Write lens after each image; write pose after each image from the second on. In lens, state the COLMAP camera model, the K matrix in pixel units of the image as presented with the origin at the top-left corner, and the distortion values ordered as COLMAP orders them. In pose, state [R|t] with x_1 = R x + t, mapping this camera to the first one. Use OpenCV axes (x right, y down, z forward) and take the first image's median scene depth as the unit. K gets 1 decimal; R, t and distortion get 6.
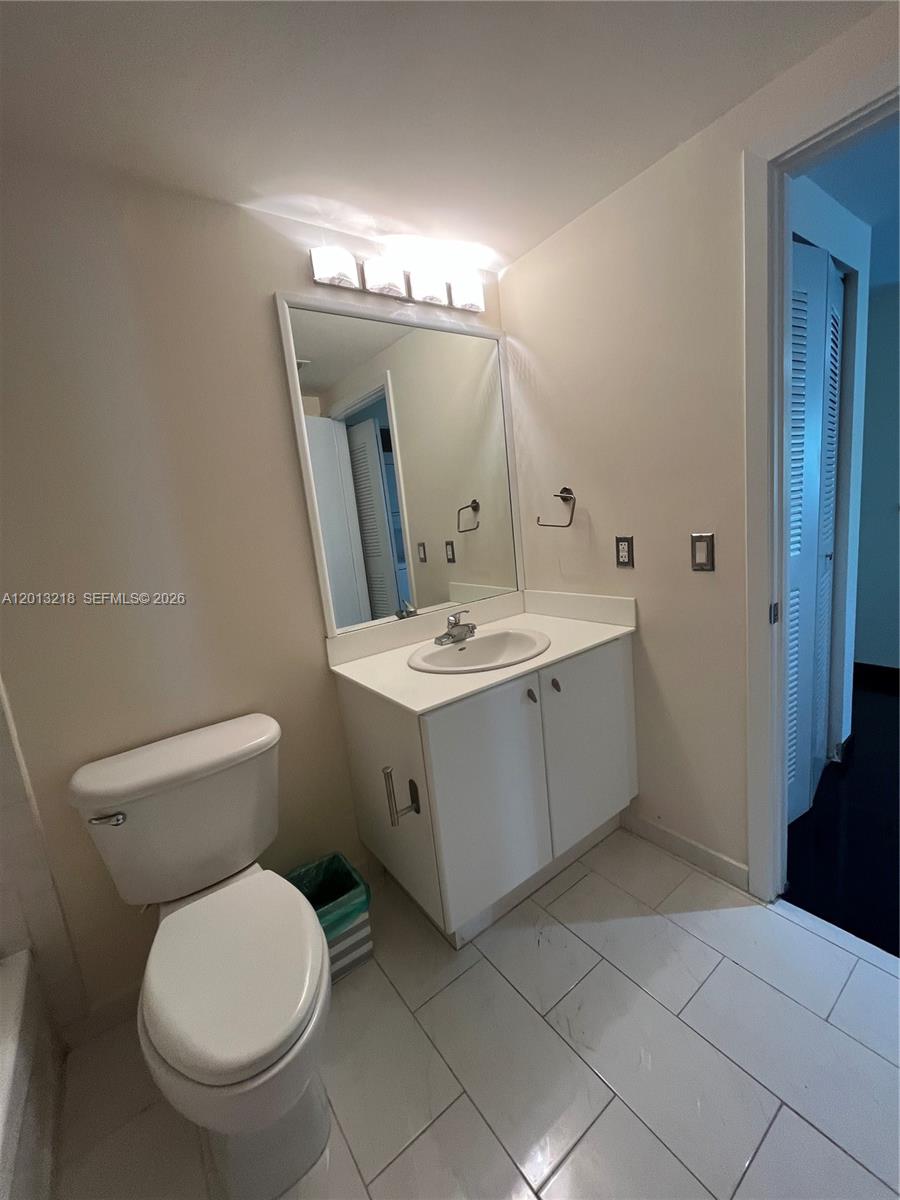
lens RADIAL K [[486.6, 0, 449.5], [0, 486.6, 595.5], [0, 0, 1]] dist [0.000120, 0.000450]
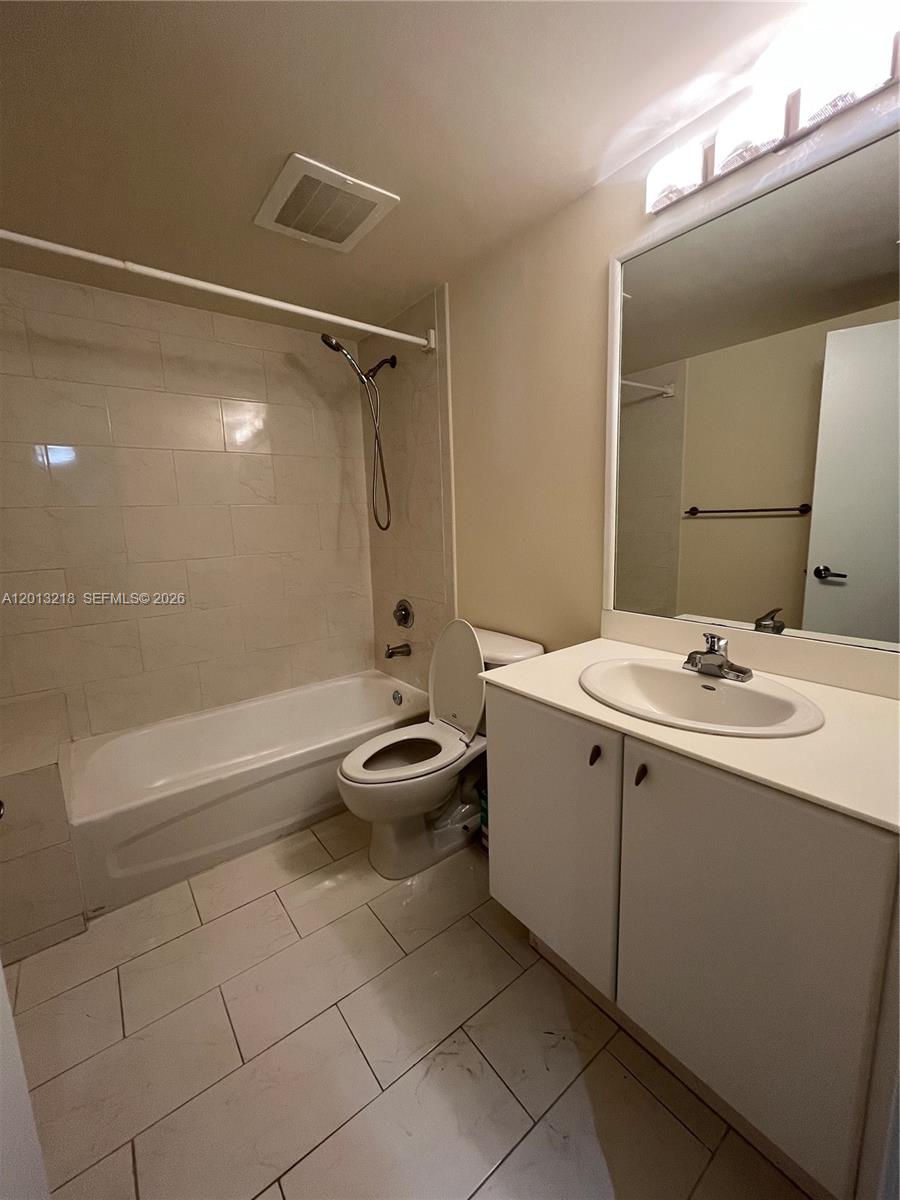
lens RADIAL K [[486.6, 0, 449.5], [0, 486.6, 595.5], [0, 0, 1]] dist [0.000120, 0.000450]
pose [[0.028797, 0.263525, -0.964223, 0.762009], [-0.138638, 0.956353, 0.257233, -0.166299], [0.989924, 0.126270, 0.064075, 0.687145]]
